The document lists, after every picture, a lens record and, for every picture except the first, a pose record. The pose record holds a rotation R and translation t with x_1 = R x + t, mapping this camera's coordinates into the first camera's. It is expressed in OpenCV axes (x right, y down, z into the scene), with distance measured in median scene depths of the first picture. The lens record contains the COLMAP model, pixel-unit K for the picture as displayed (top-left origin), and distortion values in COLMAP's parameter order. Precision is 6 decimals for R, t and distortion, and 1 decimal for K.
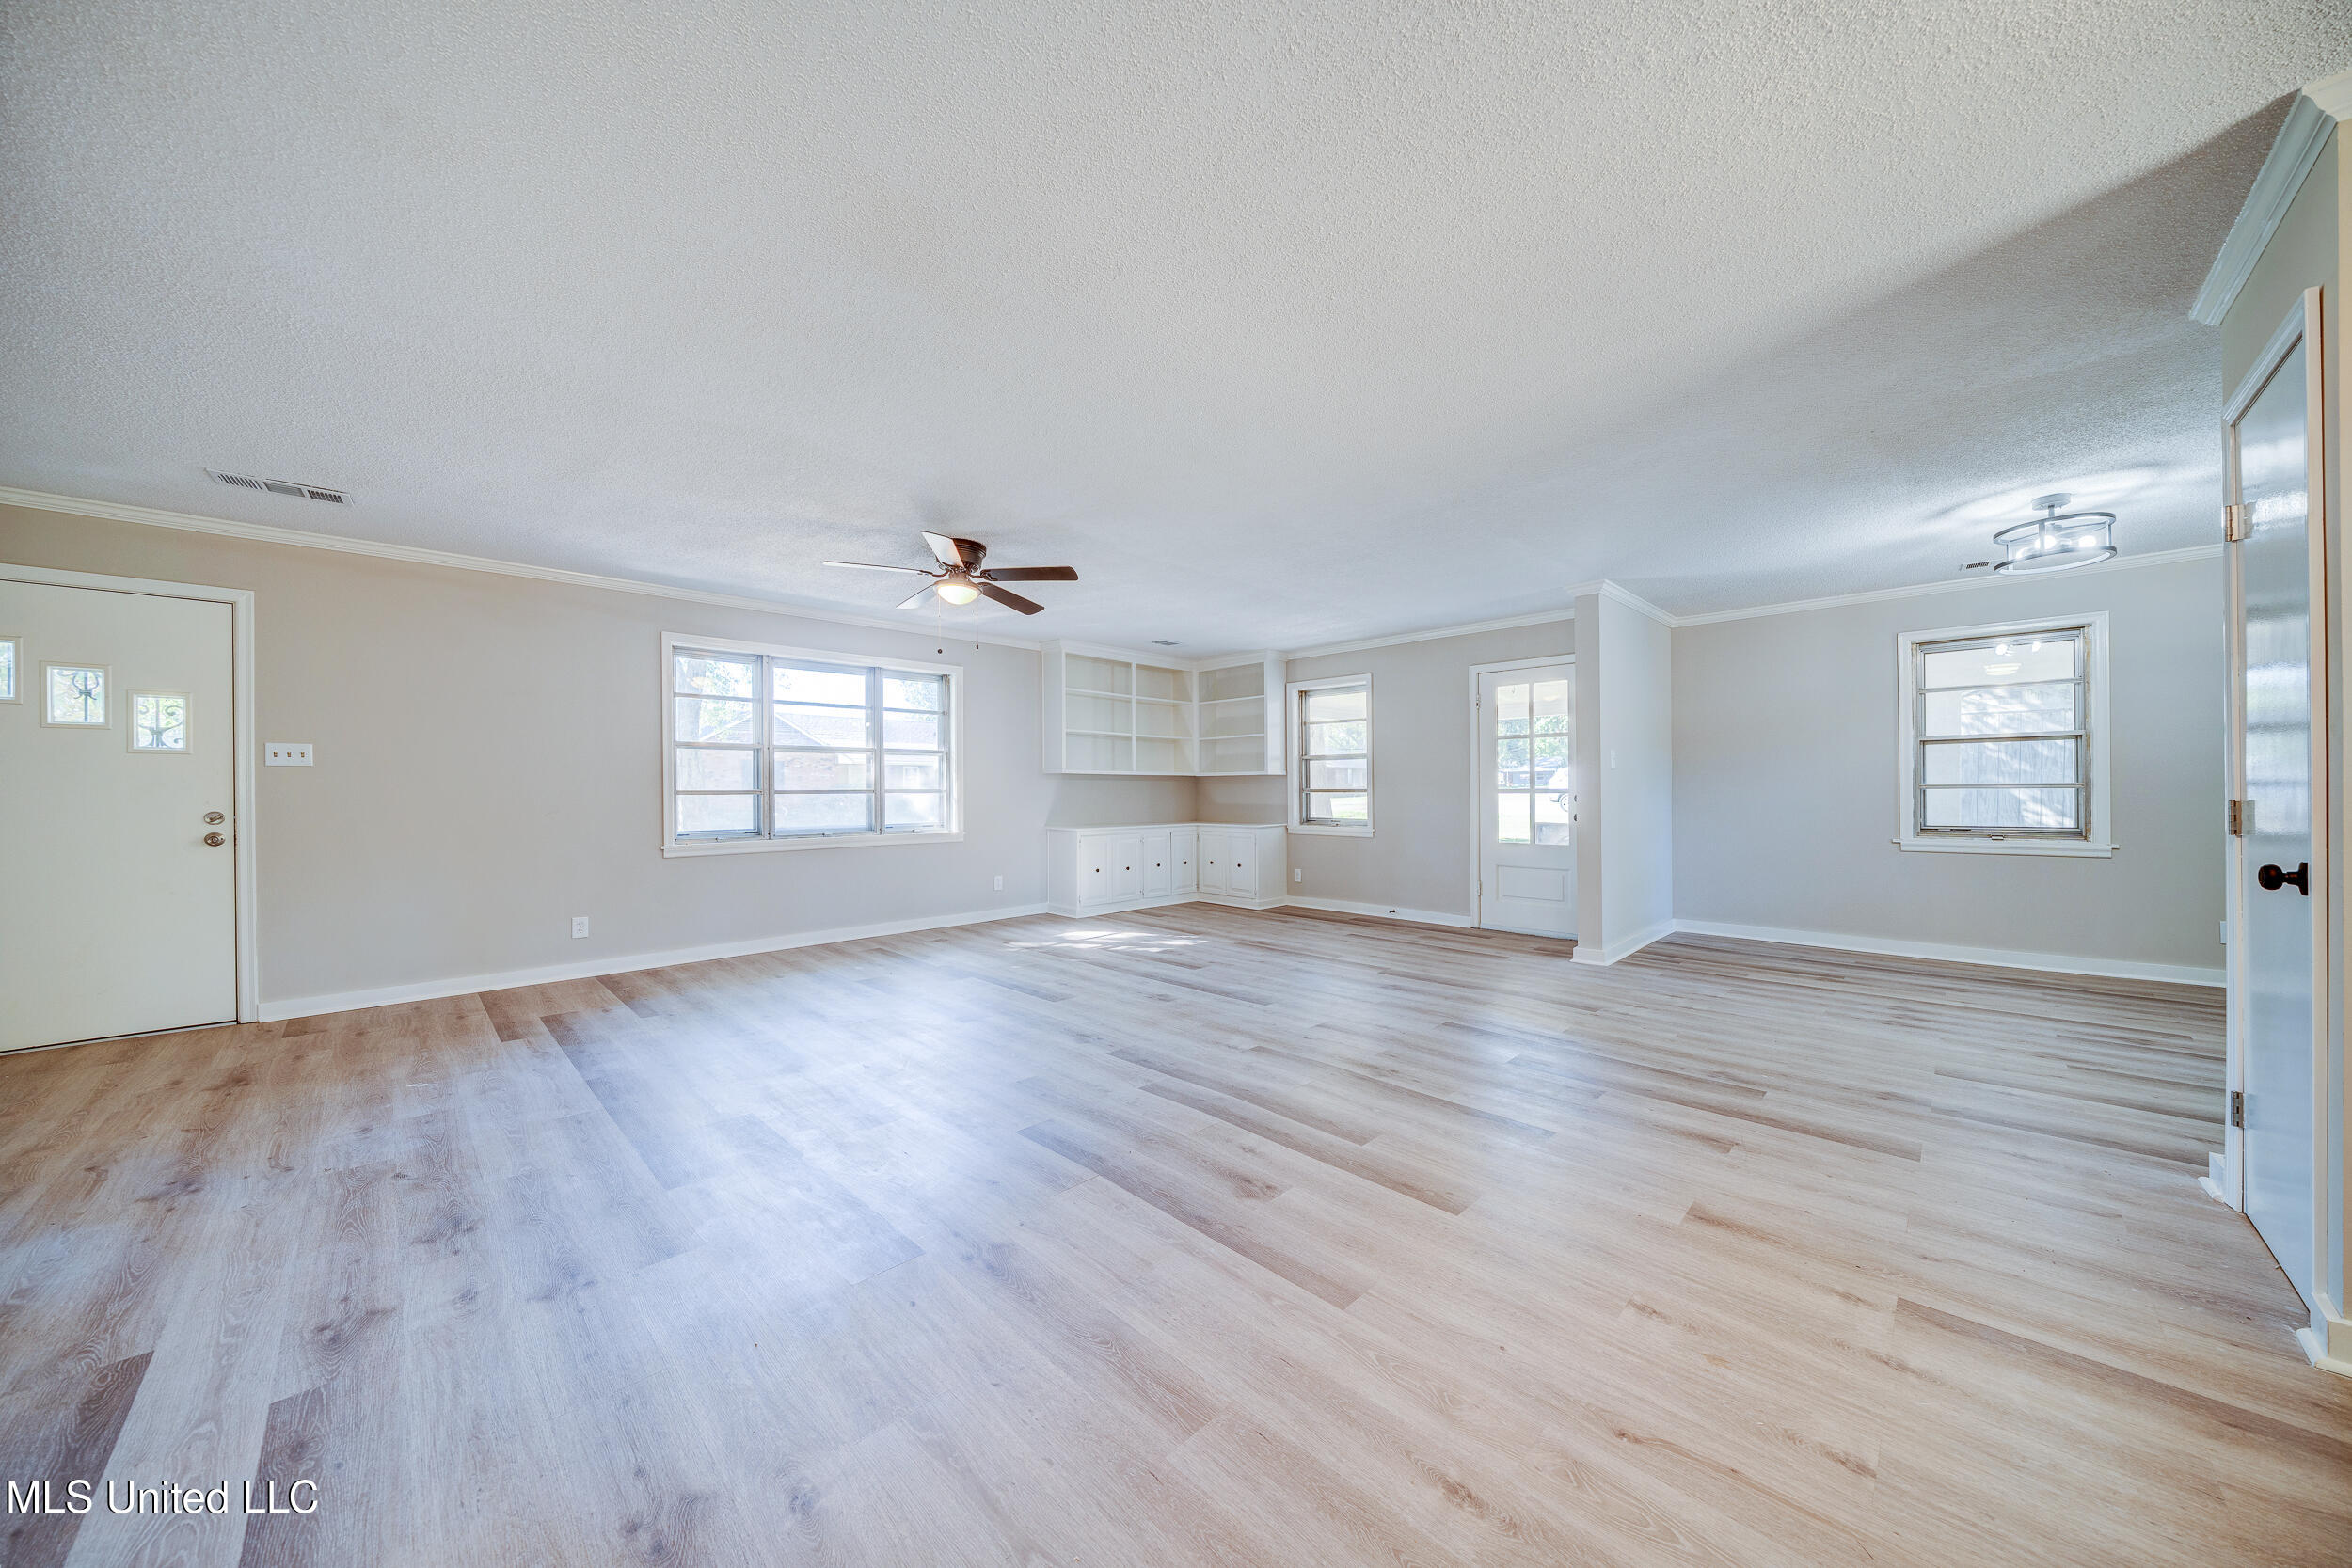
lens RADIAL K [[800.9, 0, 1172.7], [0, 800.9, 796.2], [0, 0, 1]] dist [-0.004825, 0.000338]
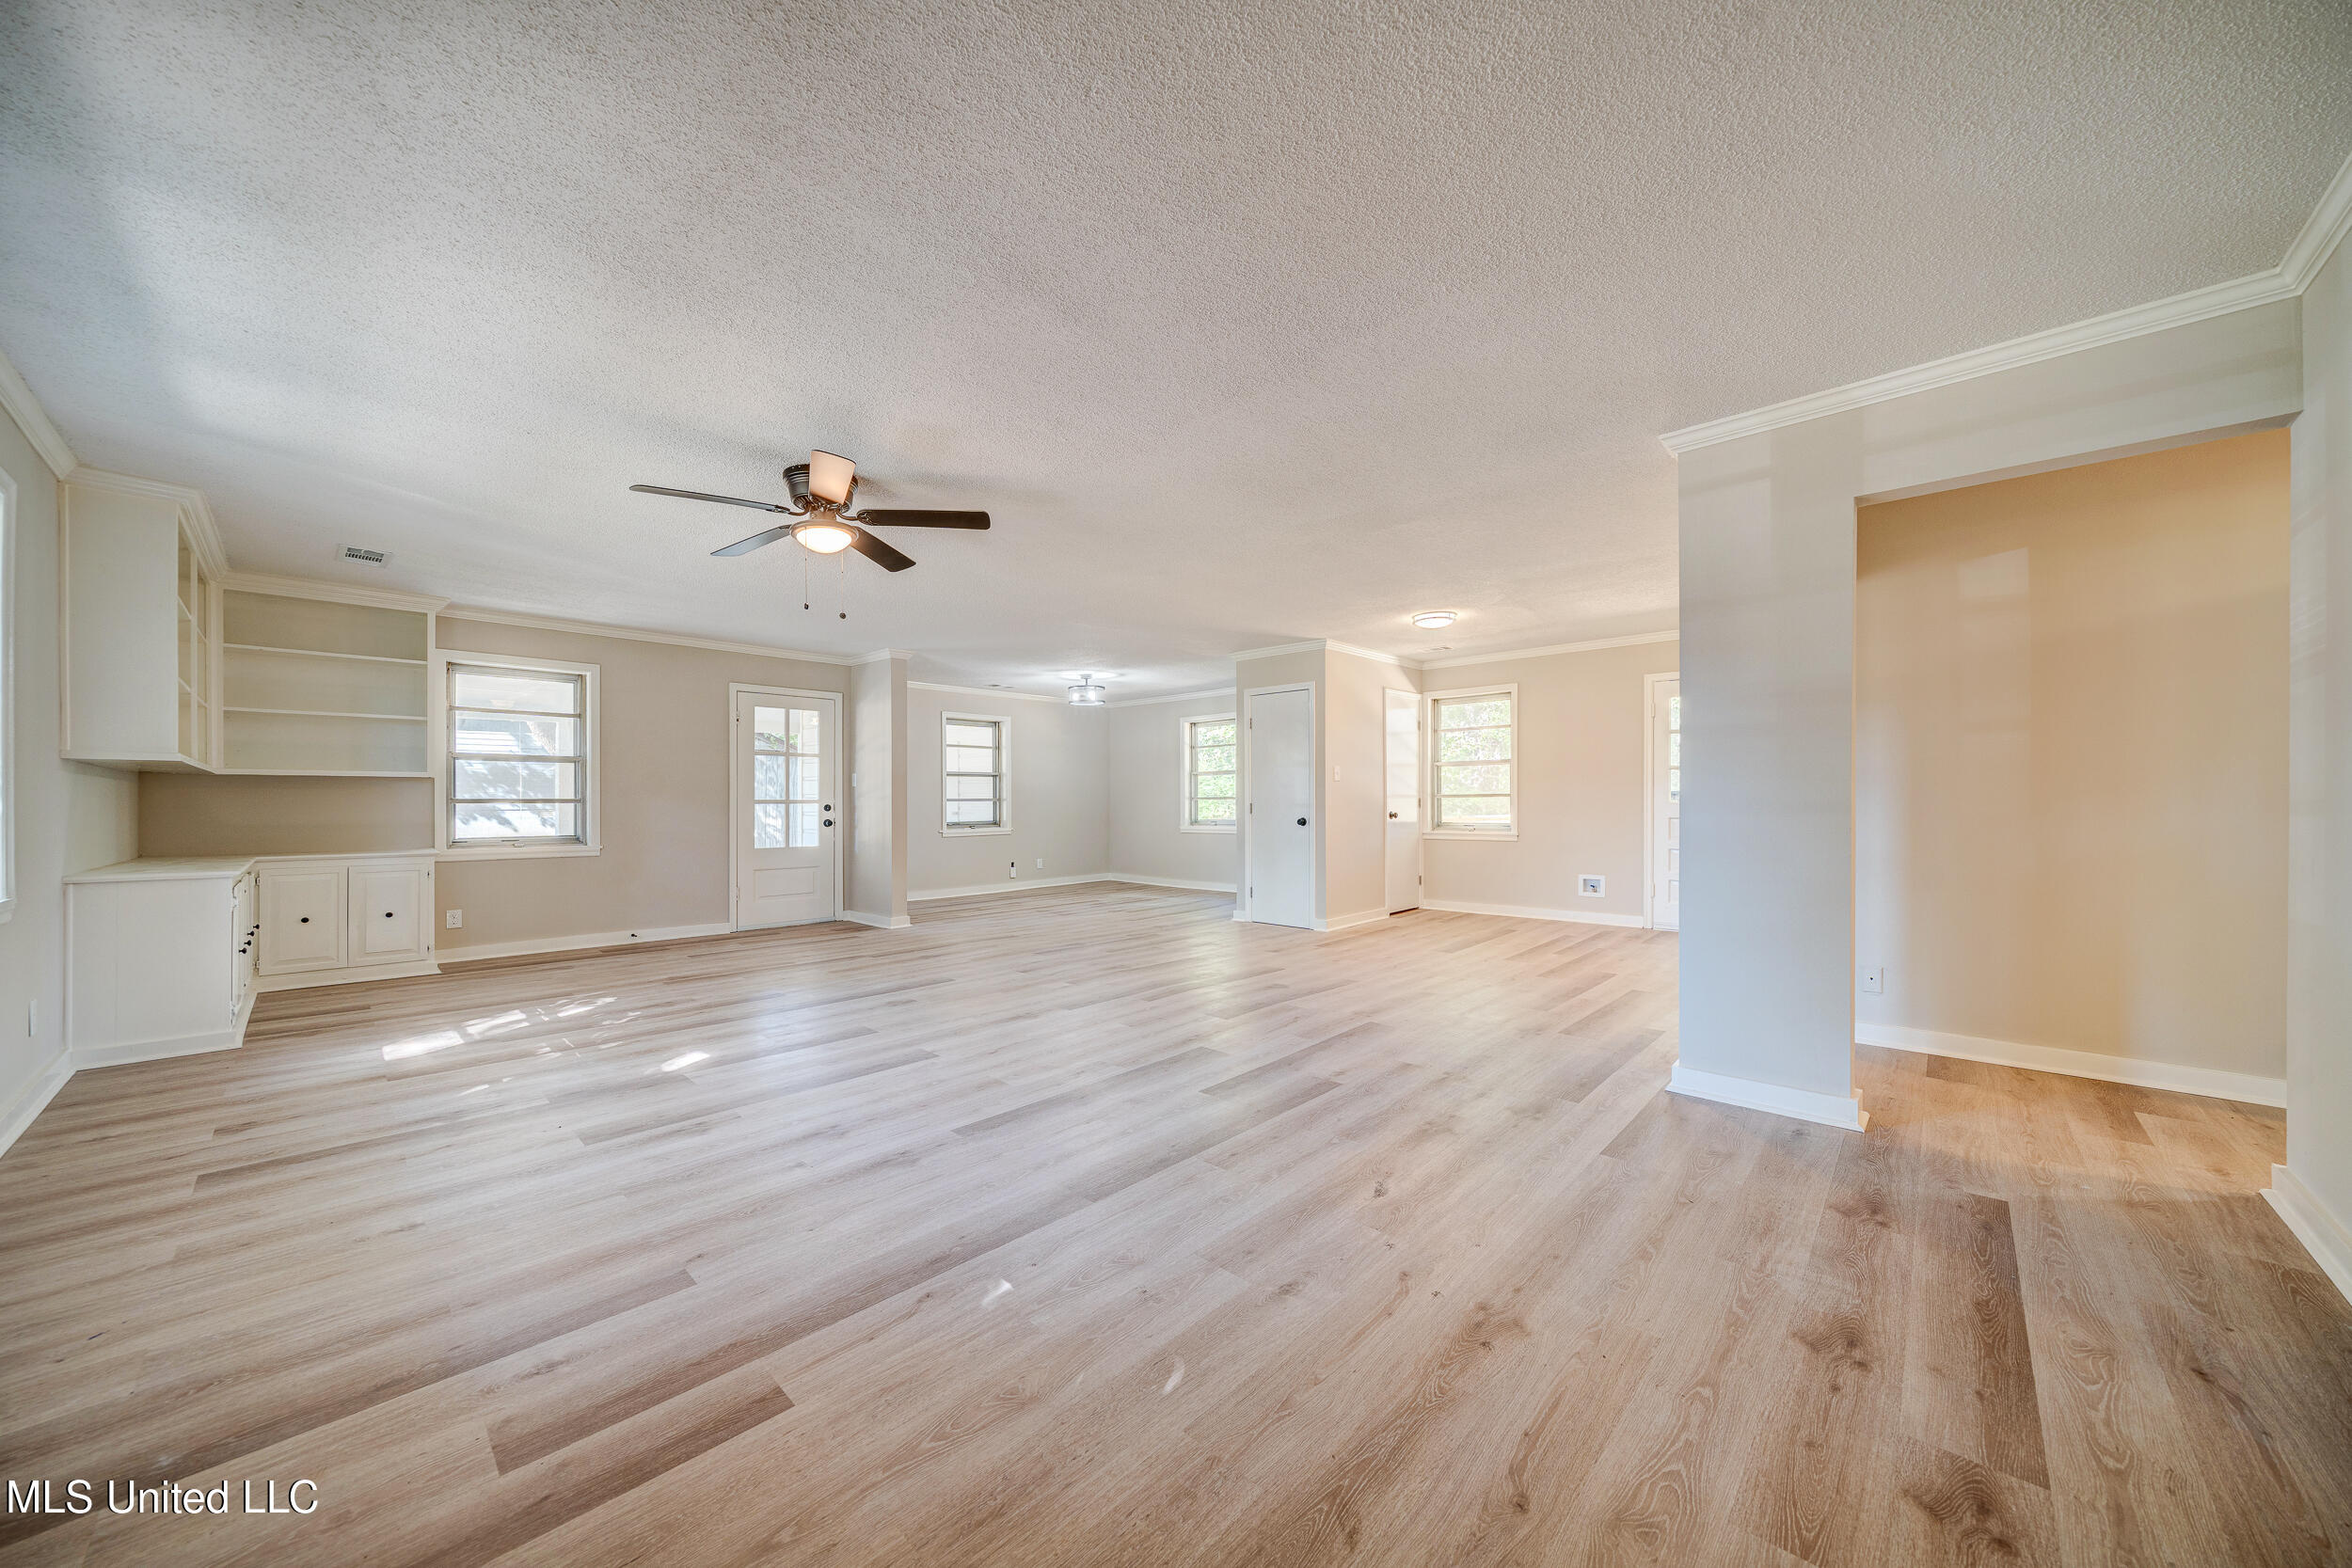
lens RADIAL K [[800.9, 0, 1169.0], [0, 800.9, 797.4], [0, 0, 1]] dist [-0.004825, 0.000338]
pose [[-0.014237, 0.011229, 0.999836, -0.874912], [0.009591, 0.999892, -0.011093, 0.006817], [-0.999853, 0.009431, -0.014343, 0.572947]]
